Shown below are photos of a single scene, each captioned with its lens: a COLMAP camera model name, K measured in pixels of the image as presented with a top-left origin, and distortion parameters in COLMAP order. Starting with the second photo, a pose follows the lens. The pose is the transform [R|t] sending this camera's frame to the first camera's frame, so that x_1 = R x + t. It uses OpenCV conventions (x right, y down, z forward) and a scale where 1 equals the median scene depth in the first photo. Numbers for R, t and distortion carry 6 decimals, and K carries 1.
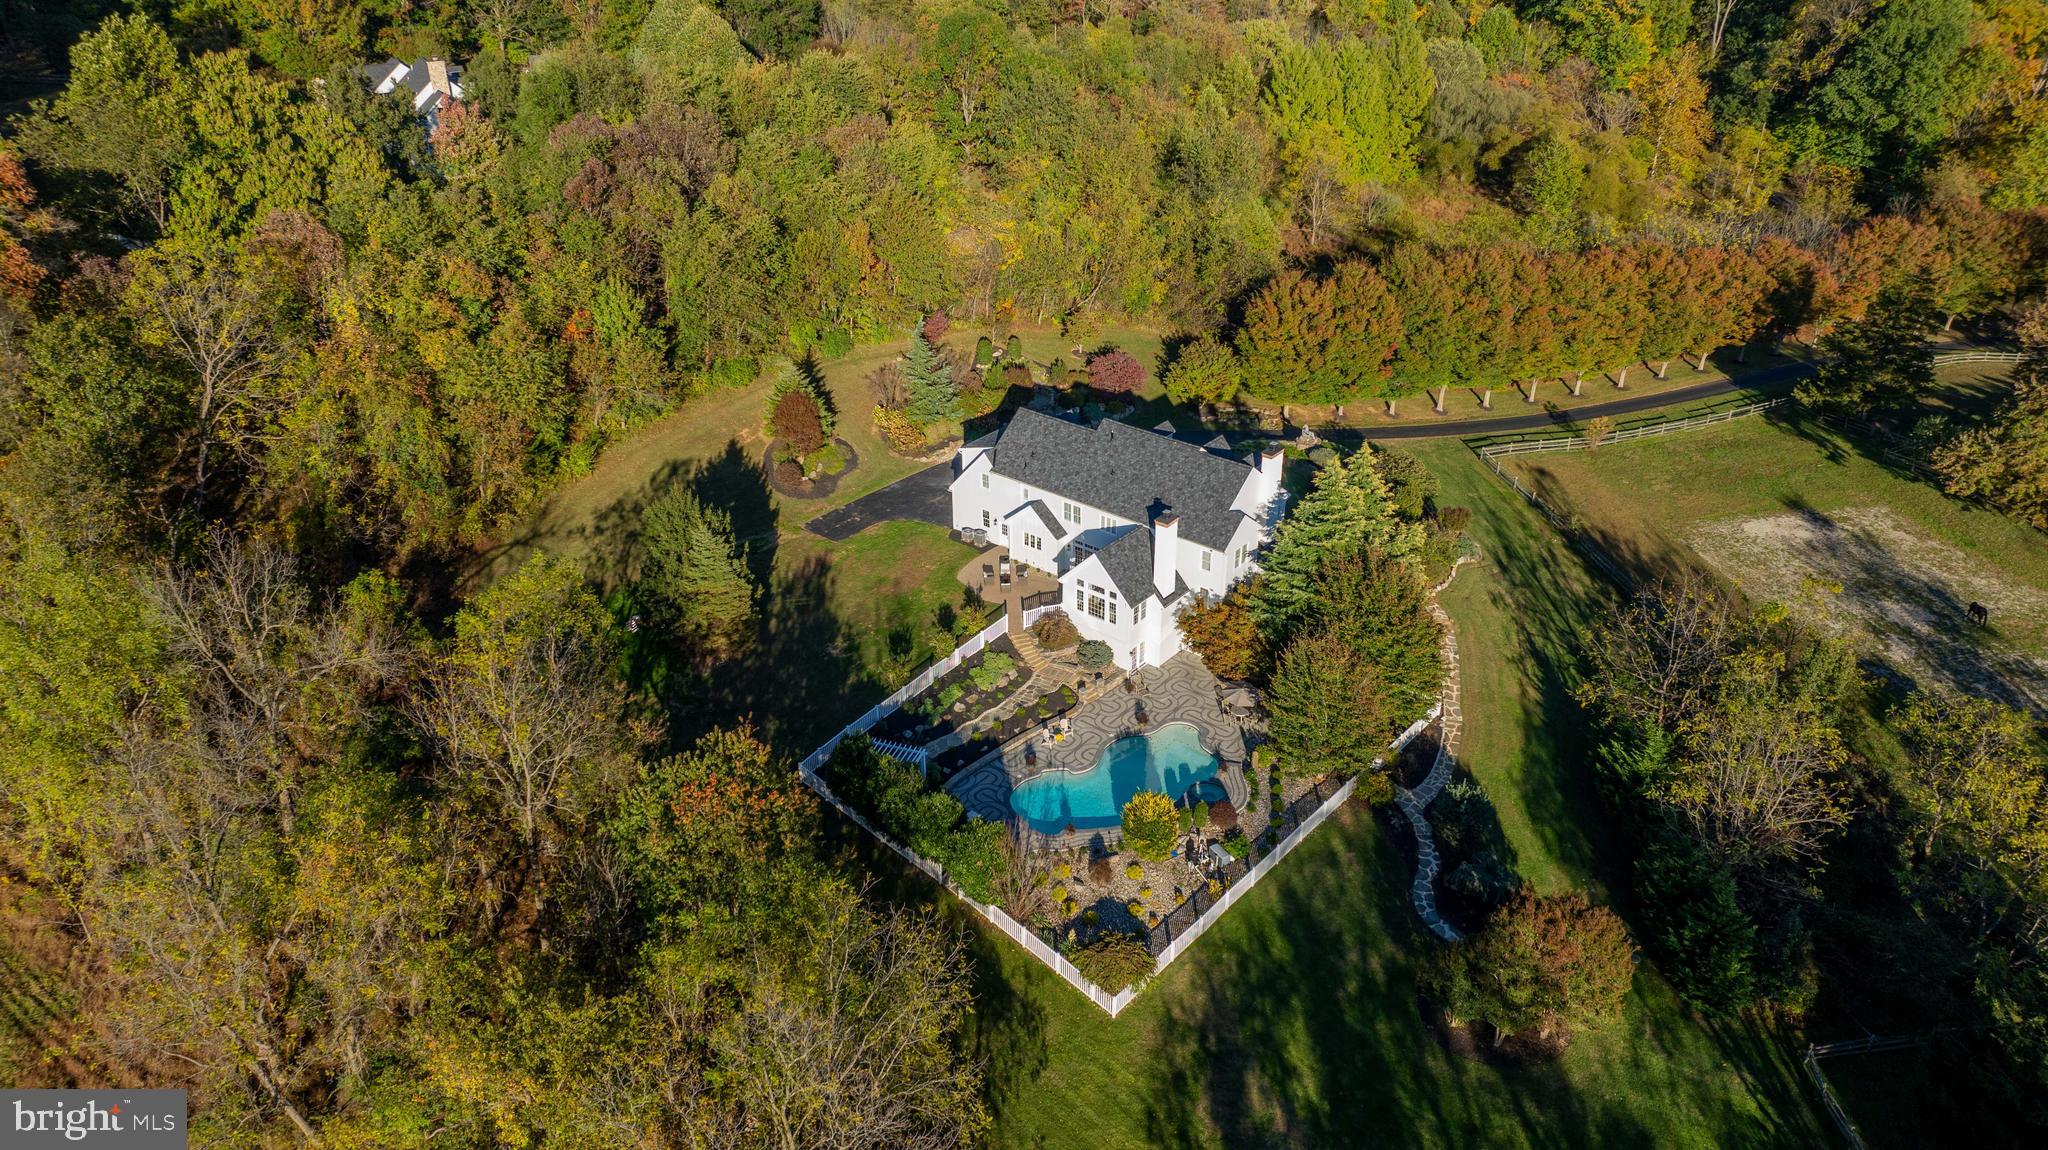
lens RADIAL K [[1447.8, 0, 1058.3], [0, 1447.8, 574.9], [0, 0, 1]] dist [0.000321, -0.000306]
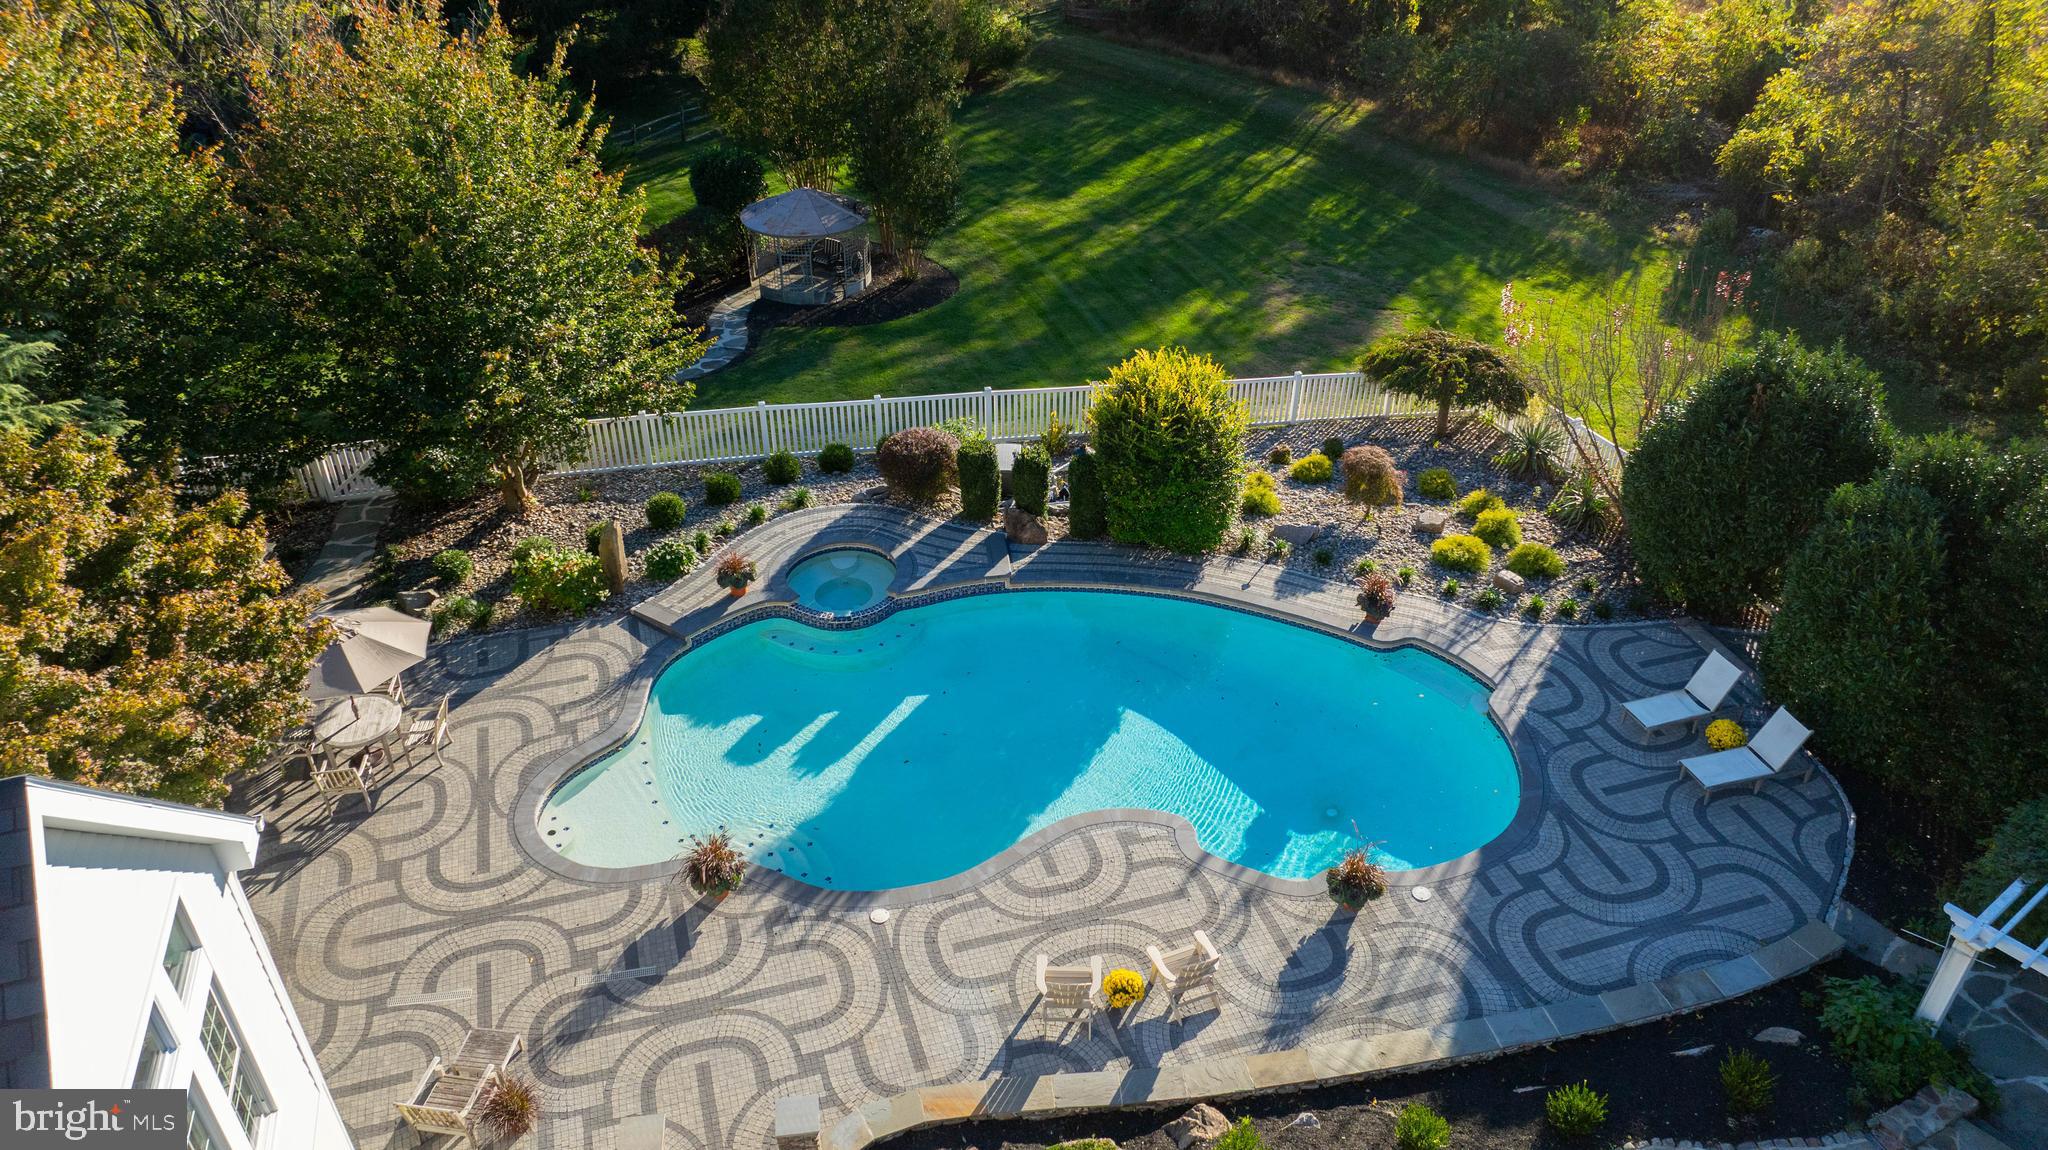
lens RADIAL K [[1439.2, 0, 1024.0], [0, 1439.2, 575.0], [0, 0, 1]] dist [0.001347, -0.056375]
pose [[-0.825384, -0.301809, 0.477130, -0.056118], [0.277699, 0.518783, 0.808546, -0.066156], [-0.491553, 0.799860, -0.344383, 0.915554]]
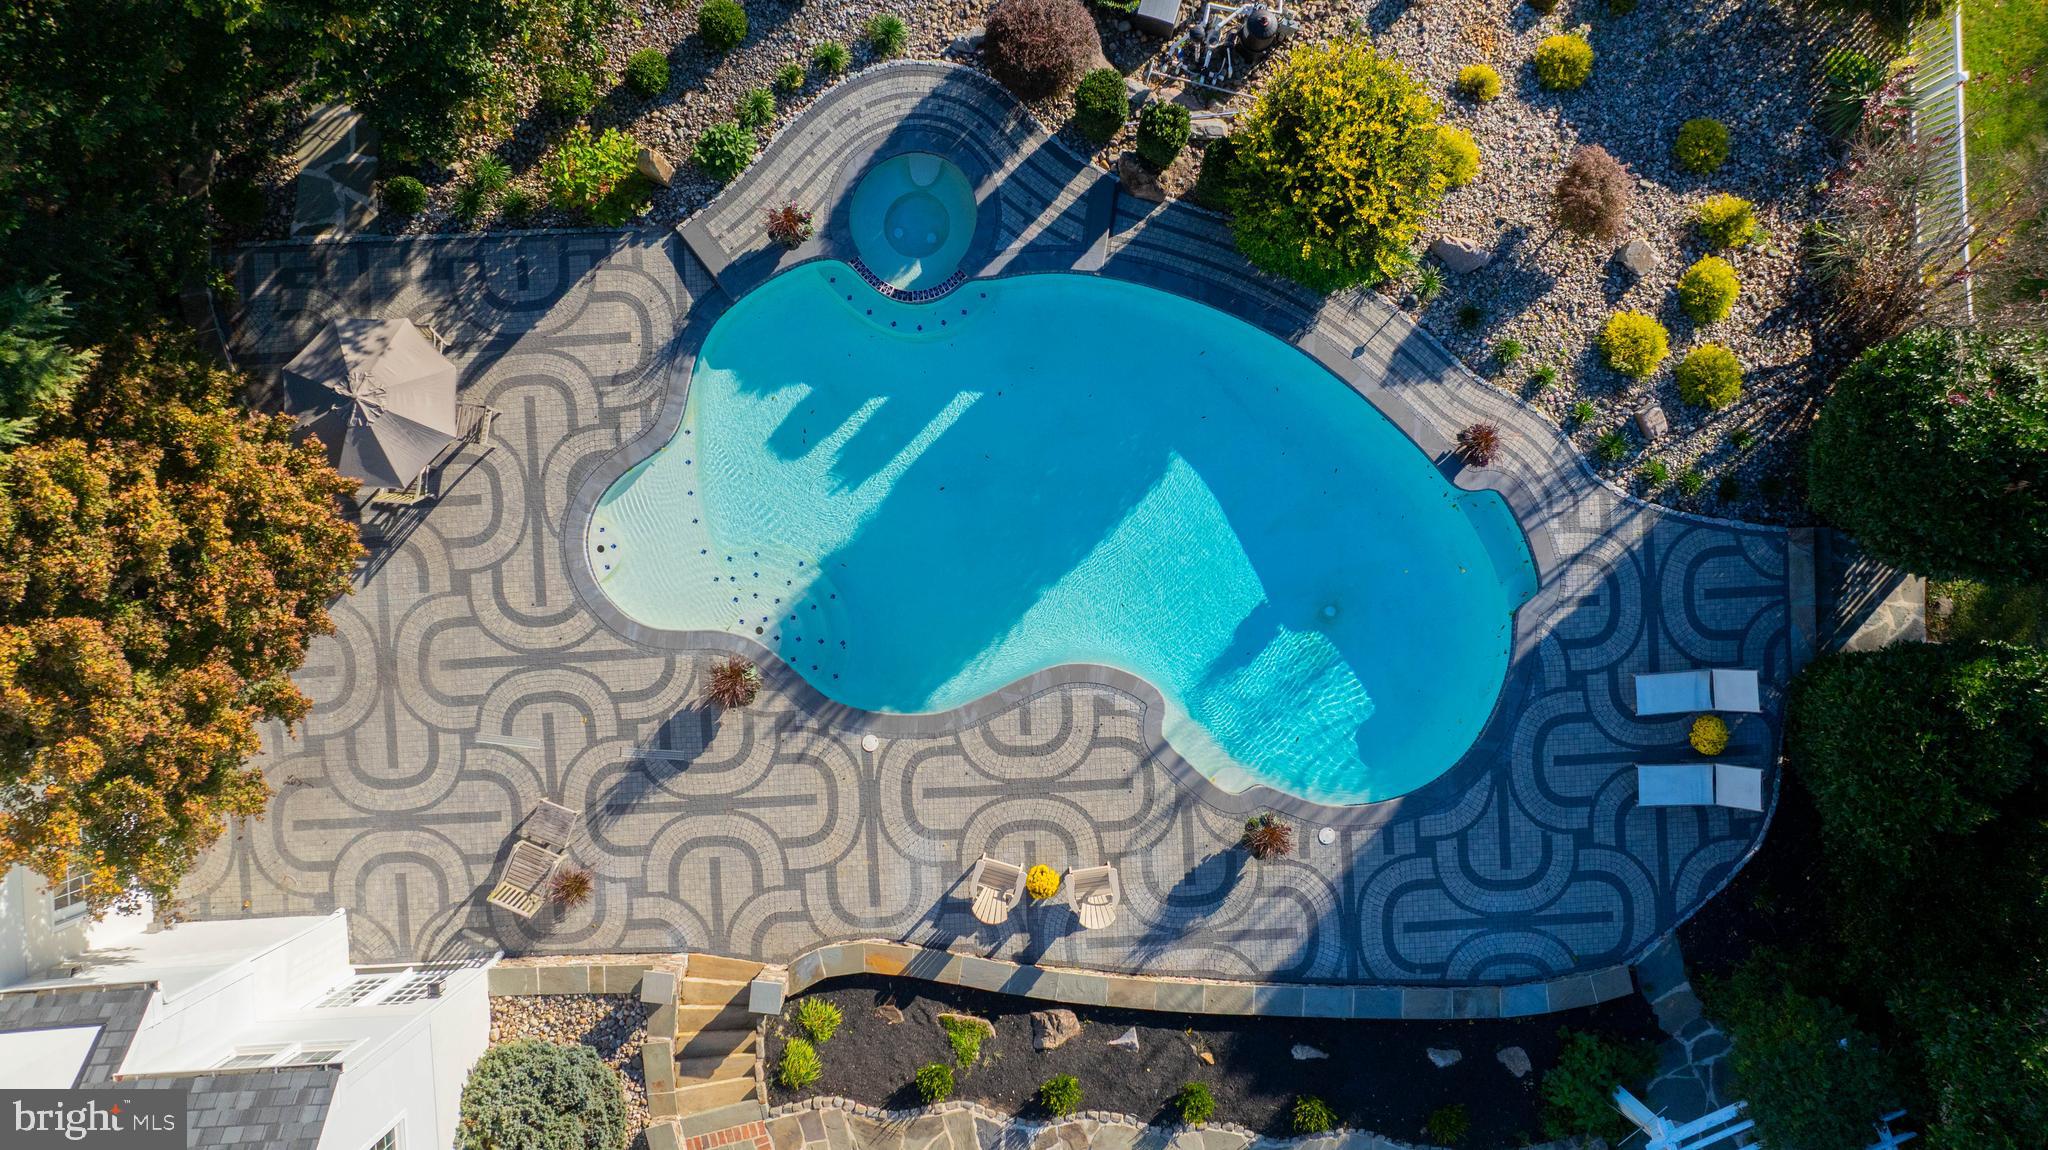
lens RADIAL K [[1439.2, 0, 1024.0], [0, 1439.2, 575.0], [0, 0, 1]] dist [0.001347, -0.056375]
pose [[-0.659655, -0.751549, 0.005428, 0.035514], [0.370353, -0.318768, 0.872482, -0.072494], [-0.653983, 0.577548, 0.488615, 0.761606]]
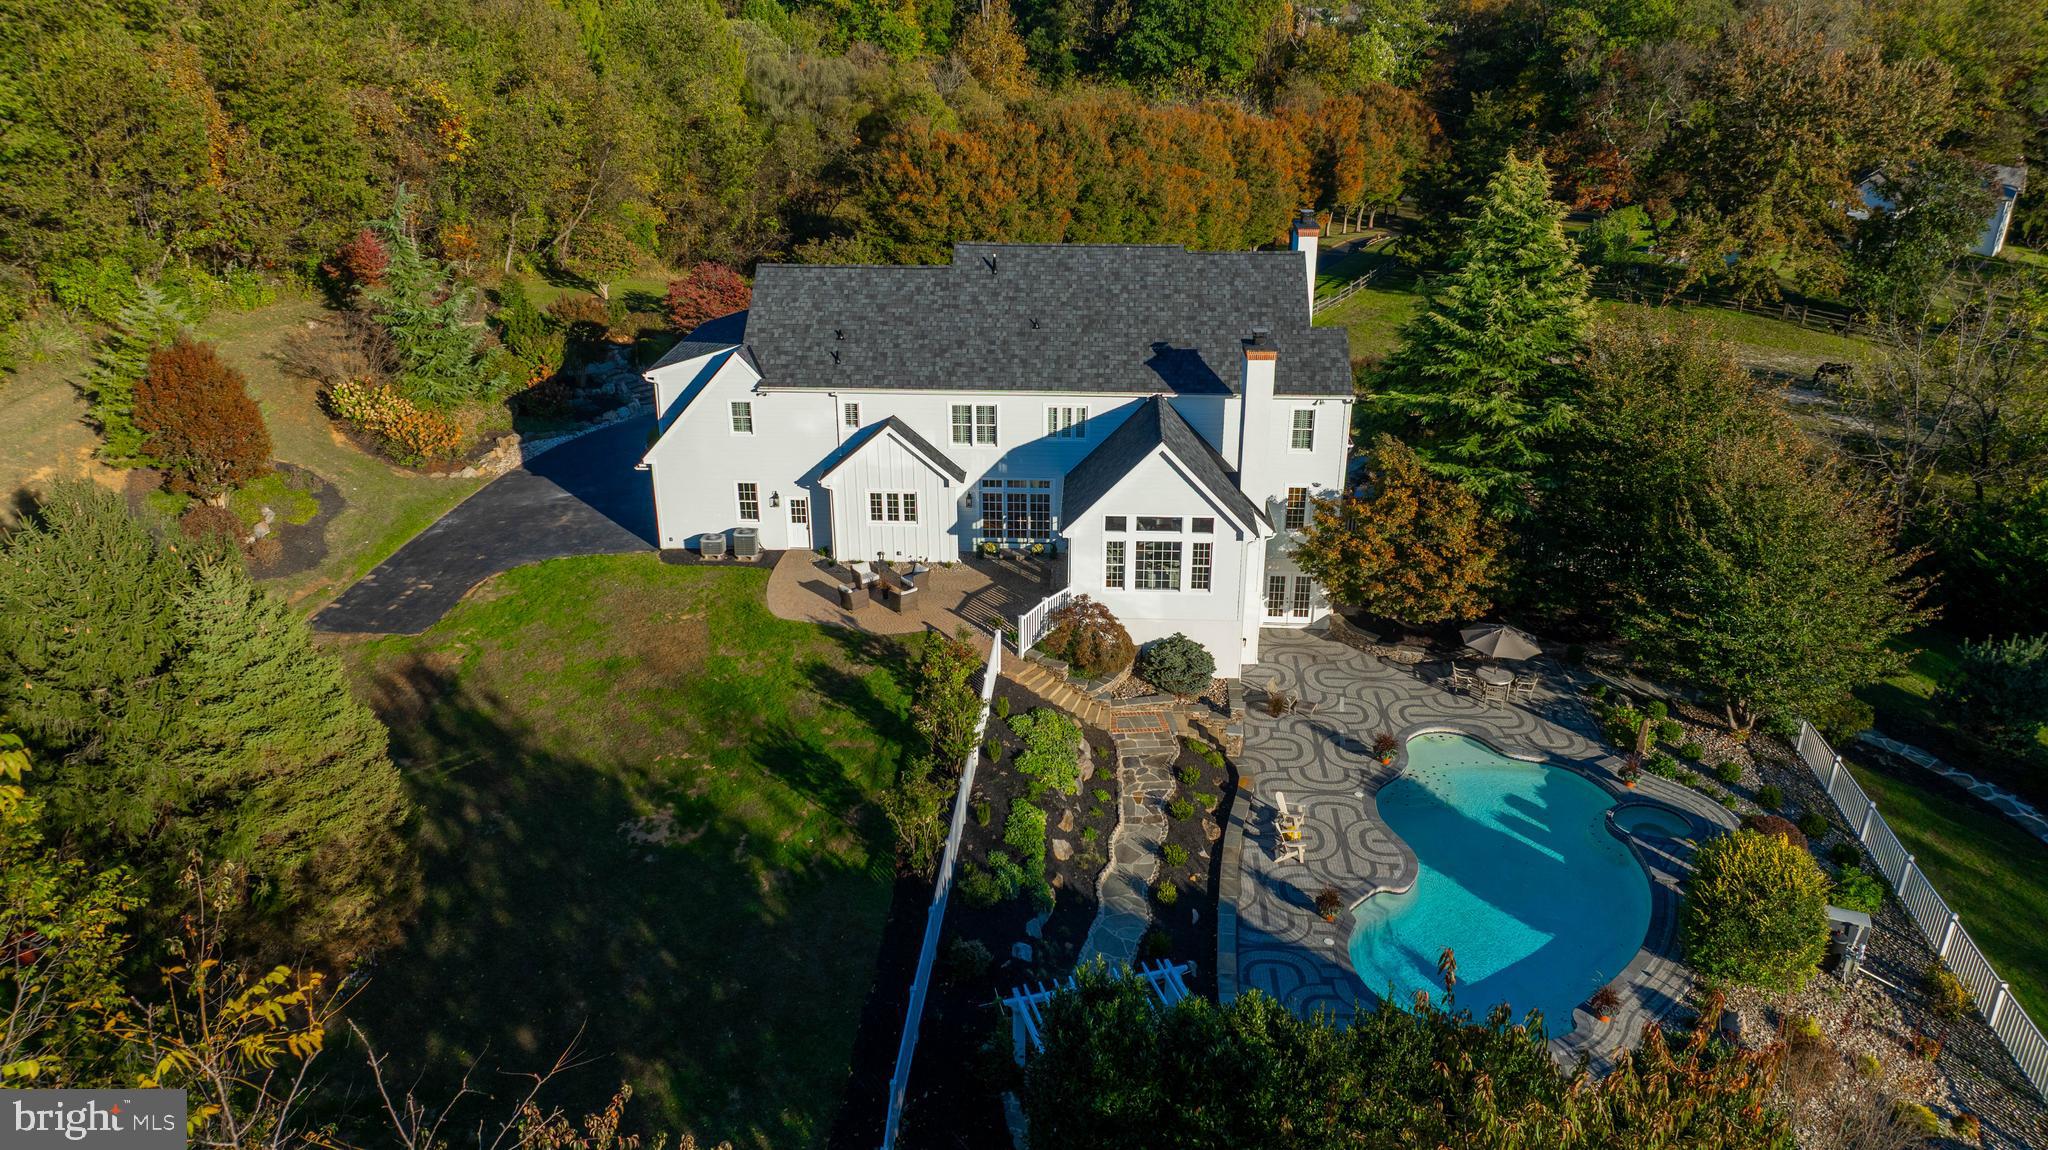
lens RADIAL K [[1439.2, 0, 1024.0], [0, 1439.2, 575.0], [0, 0, 1]] dist [0.001347, -0.056375]
pose [[0.820184, -0.226547, 0.525332, -0.242548], [0.281037, 0.959370, -0.025049, 0.023203], [-0.498313, 0.168182, 0.850528, 0.588979]]
